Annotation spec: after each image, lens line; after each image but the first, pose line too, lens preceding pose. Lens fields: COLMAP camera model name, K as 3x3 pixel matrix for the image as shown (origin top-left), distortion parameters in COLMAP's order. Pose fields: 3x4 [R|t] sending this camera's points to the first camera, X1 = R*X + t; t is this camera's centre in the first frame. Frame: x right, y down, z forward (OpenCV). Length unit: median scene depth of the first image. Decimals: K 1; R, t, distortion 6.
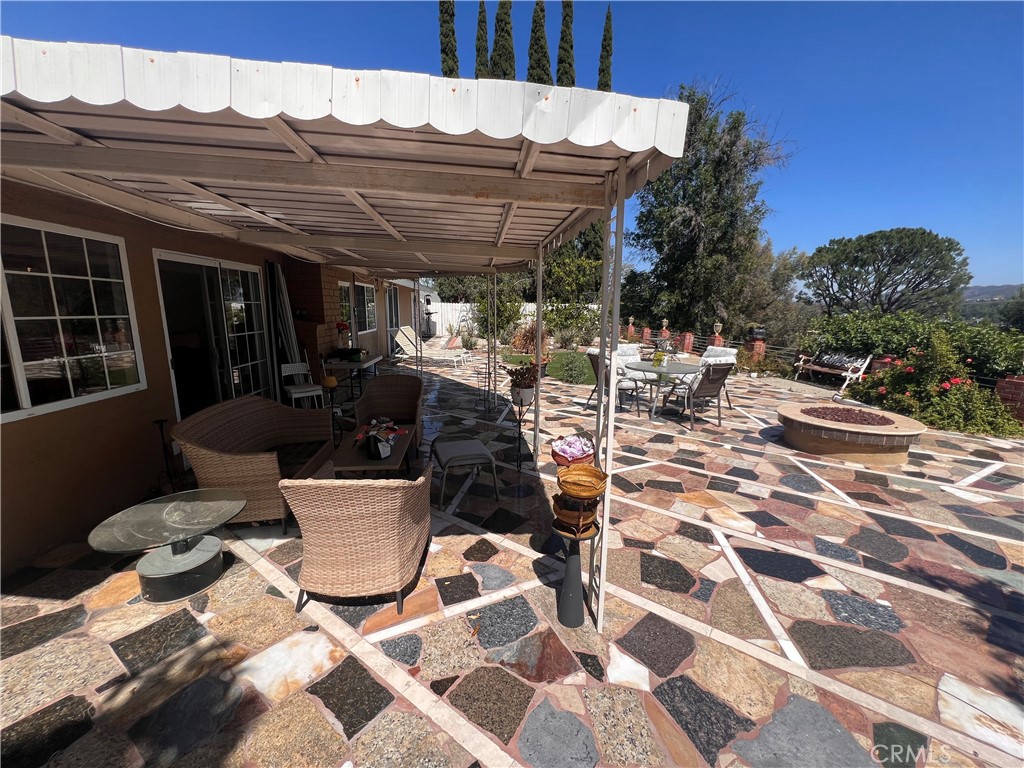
lens RADIAL K [[408.4, 0, 515.4], [0, 408.4, 380.3], [0, 0, 1]] dist [-0.003195, 0.001601]
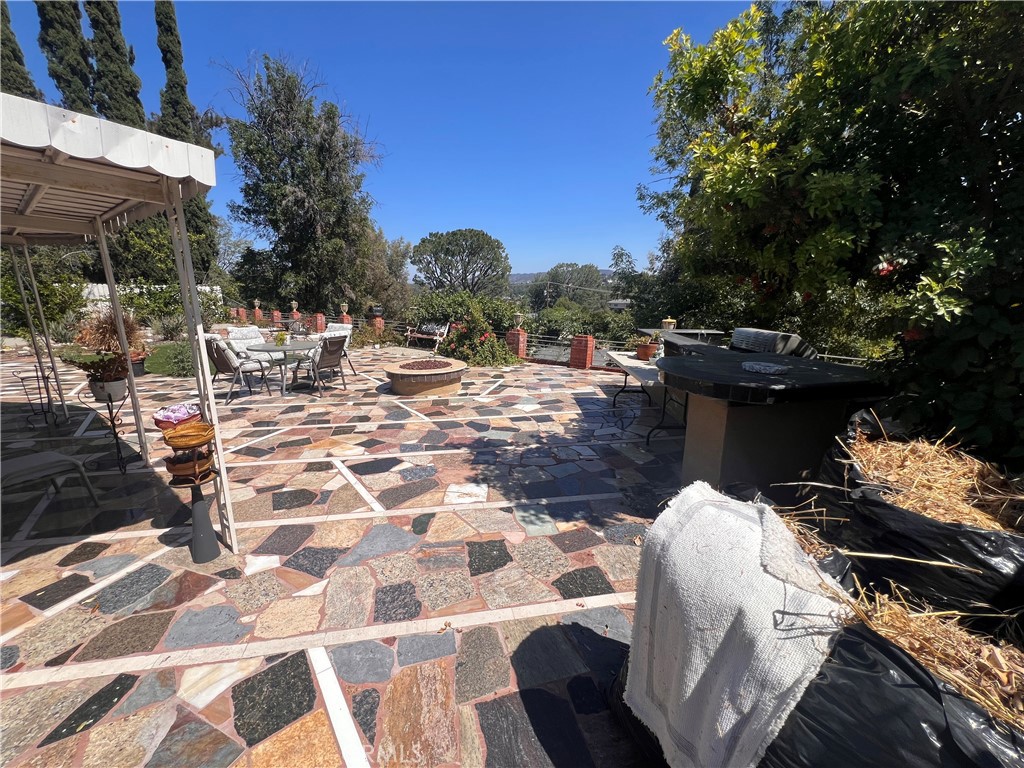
lens RADIAL K [[408.4, 0, 508.2], [0, 408.4, 381.6], [0, 0, 1]] dist [-0.003195, 0.001601]
pose [[0.691538, -0.164138, 0.703444, -0.003278], [0.131233, 0.986183, 0.101099, 0.036900], [-0.710319, 0.022401, 0.703524, -0.202827]]
